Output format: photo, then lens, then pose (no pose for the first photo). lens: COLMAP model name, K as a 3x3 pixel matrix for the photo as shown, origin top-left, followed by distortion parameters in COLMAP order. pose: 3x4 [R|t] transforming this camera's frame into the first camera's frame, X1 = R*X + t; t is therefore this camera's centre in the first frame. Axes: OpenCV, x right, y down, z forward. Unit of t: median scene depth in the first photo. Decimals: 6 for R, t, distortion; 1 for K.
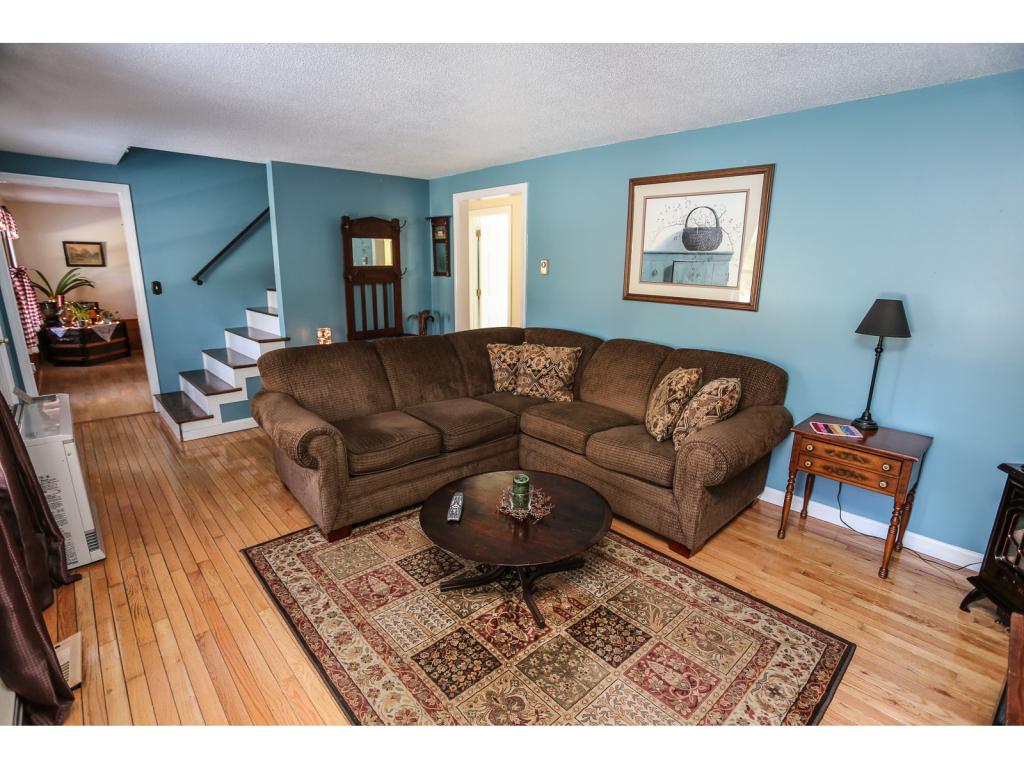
lens RADIAL K [[492.1, 0, 512.6], [0, 492.1, 387.0], [0, 0, 1]] dist [-0.021660, -0.000232]
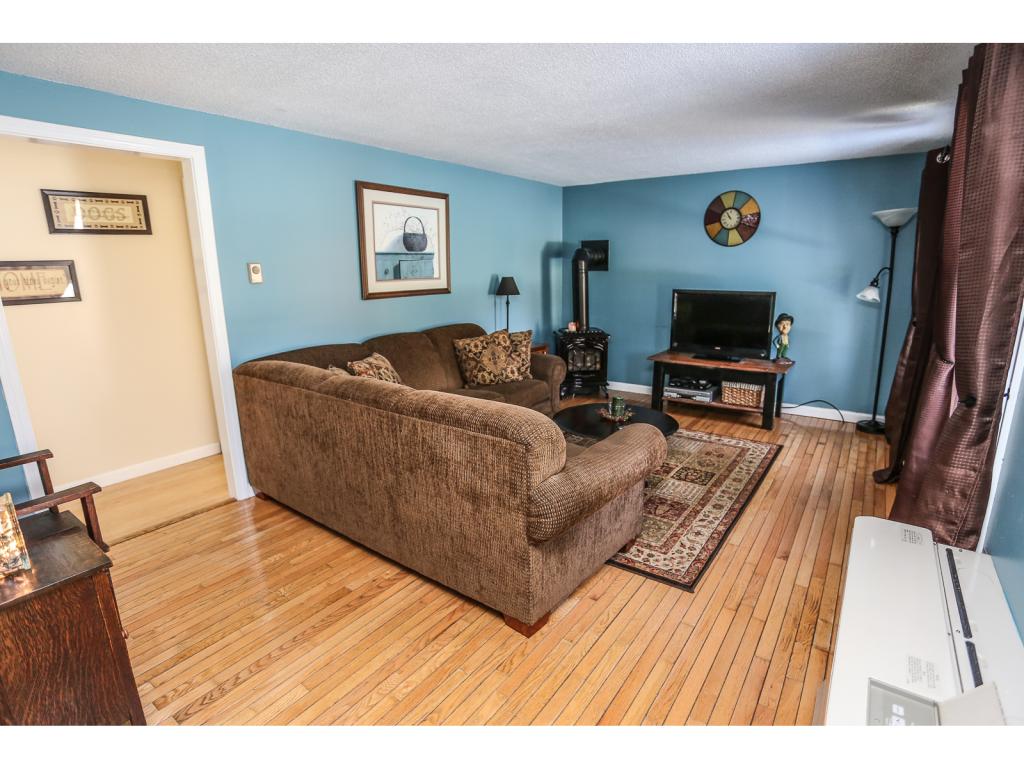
lens RADIAL K [[524.8, 0, 512.0], [0, 524.8, 381.5], [0, 0, 1]] dist [-0.006563, -0.000232]
pose [[-0.198093, -0.234383, 0.951748, -1.021301], [0.251867, 0.926214, 0.280518, -0.284233], [-0.947271, 0.295283, -0.124444, 1.028025]]
